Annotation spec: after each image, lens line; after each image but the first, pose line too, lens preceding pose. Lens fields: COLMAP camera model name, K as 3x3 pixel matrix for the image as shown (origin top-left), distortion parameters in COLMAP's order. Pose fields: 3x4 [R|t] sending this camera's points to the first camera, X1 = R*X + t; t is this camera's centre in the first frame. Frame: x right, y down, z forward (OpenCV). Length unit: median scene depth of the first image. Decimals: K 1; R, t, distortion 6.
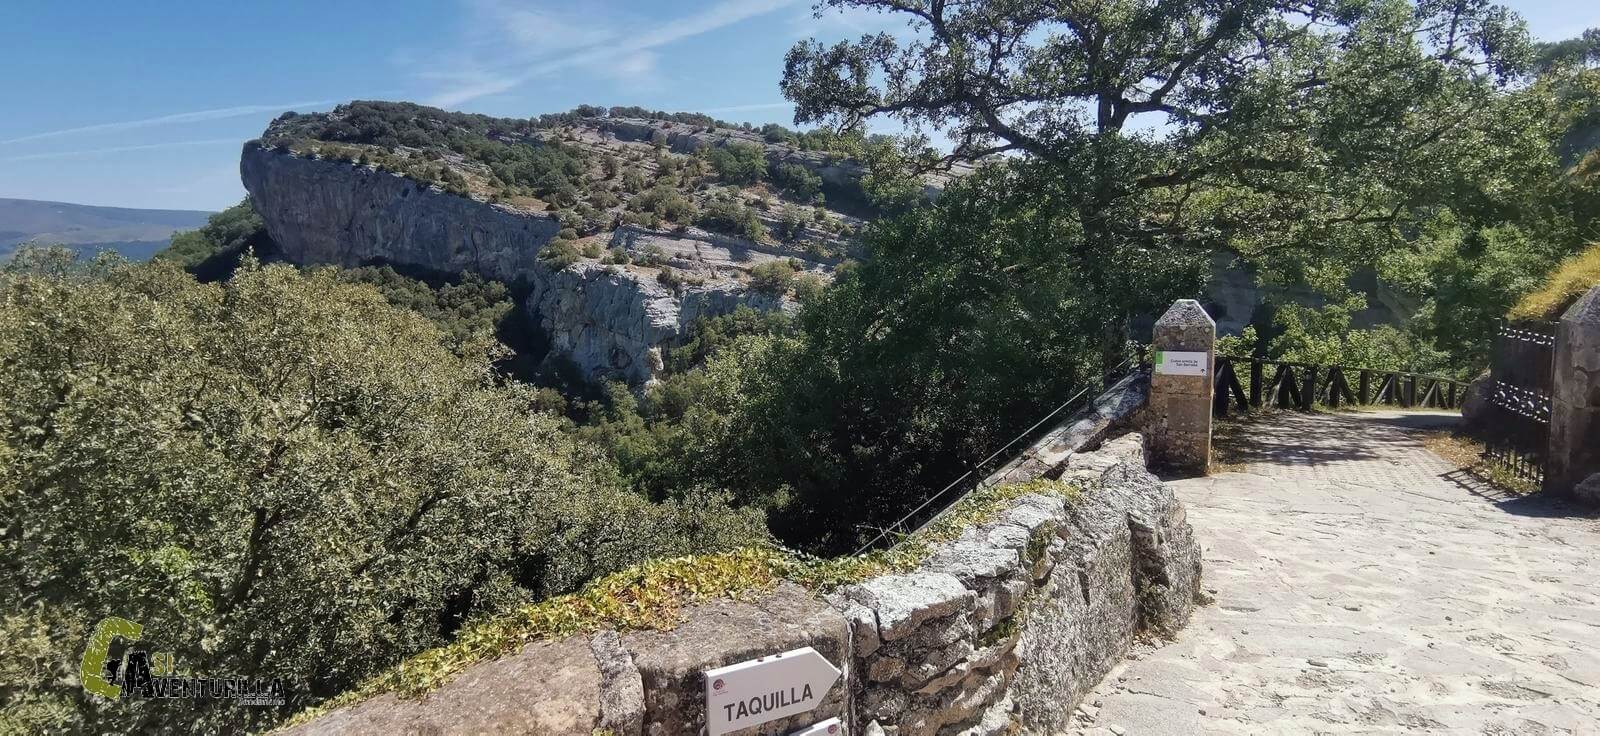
lens RADIAL K [[752.1, 0, 795.7], [0, 752.1, 370.5], [0, 0, 1]] dist [-0.005777, -0.003727]
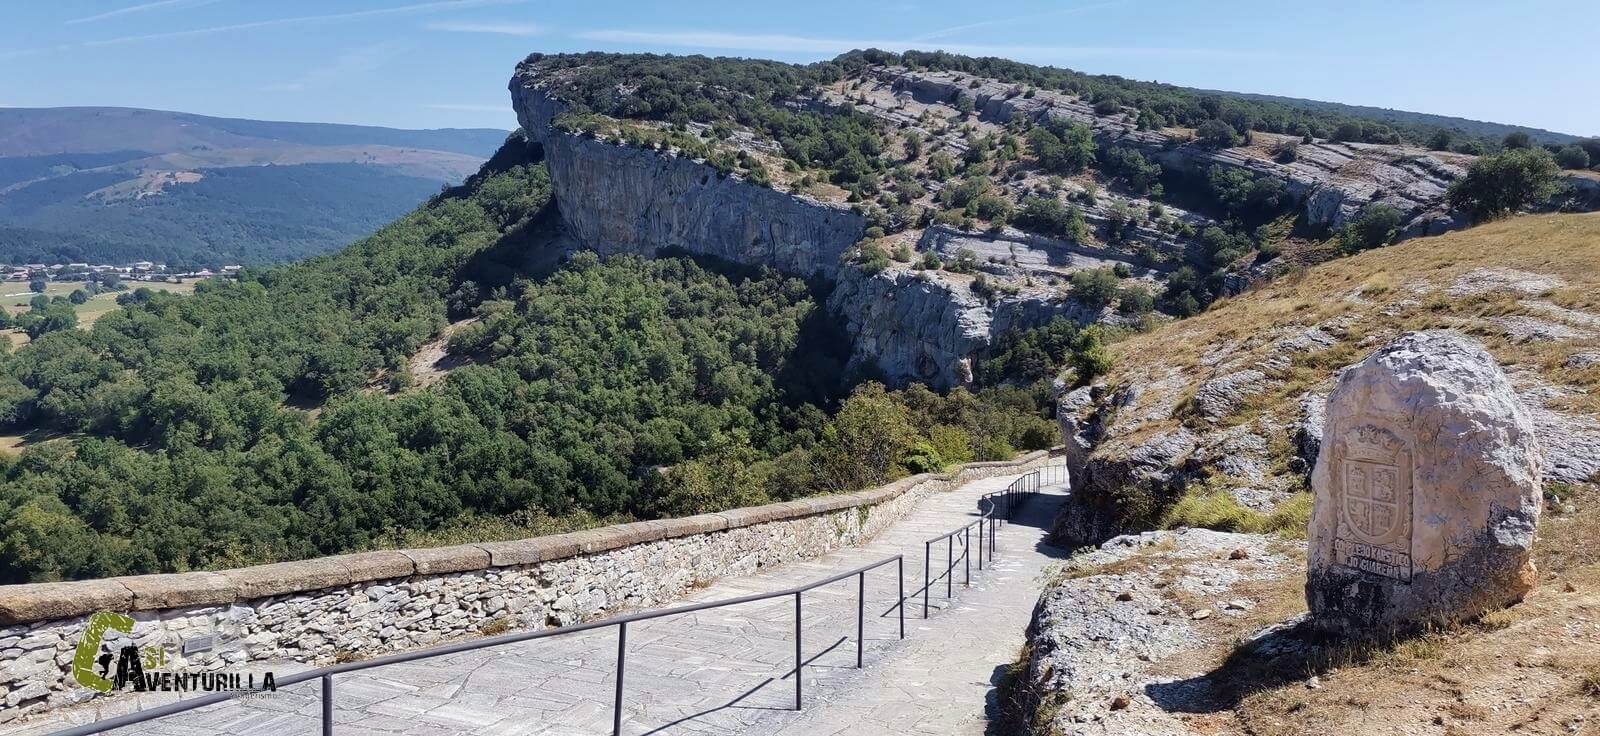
lens RADIAL K [[1150.7, 0, 797.5], [0, 1150.7, 369.6], [0, 0, 1]] dist [0.049986, 0.001574]
pose [[0.960013, 0.050896, -0.275291, 0.012034], [-0.049017, 0.998704, 0.013706, -0.021101], [0.275632, 0.000336, 0.961263, -0.391009]]
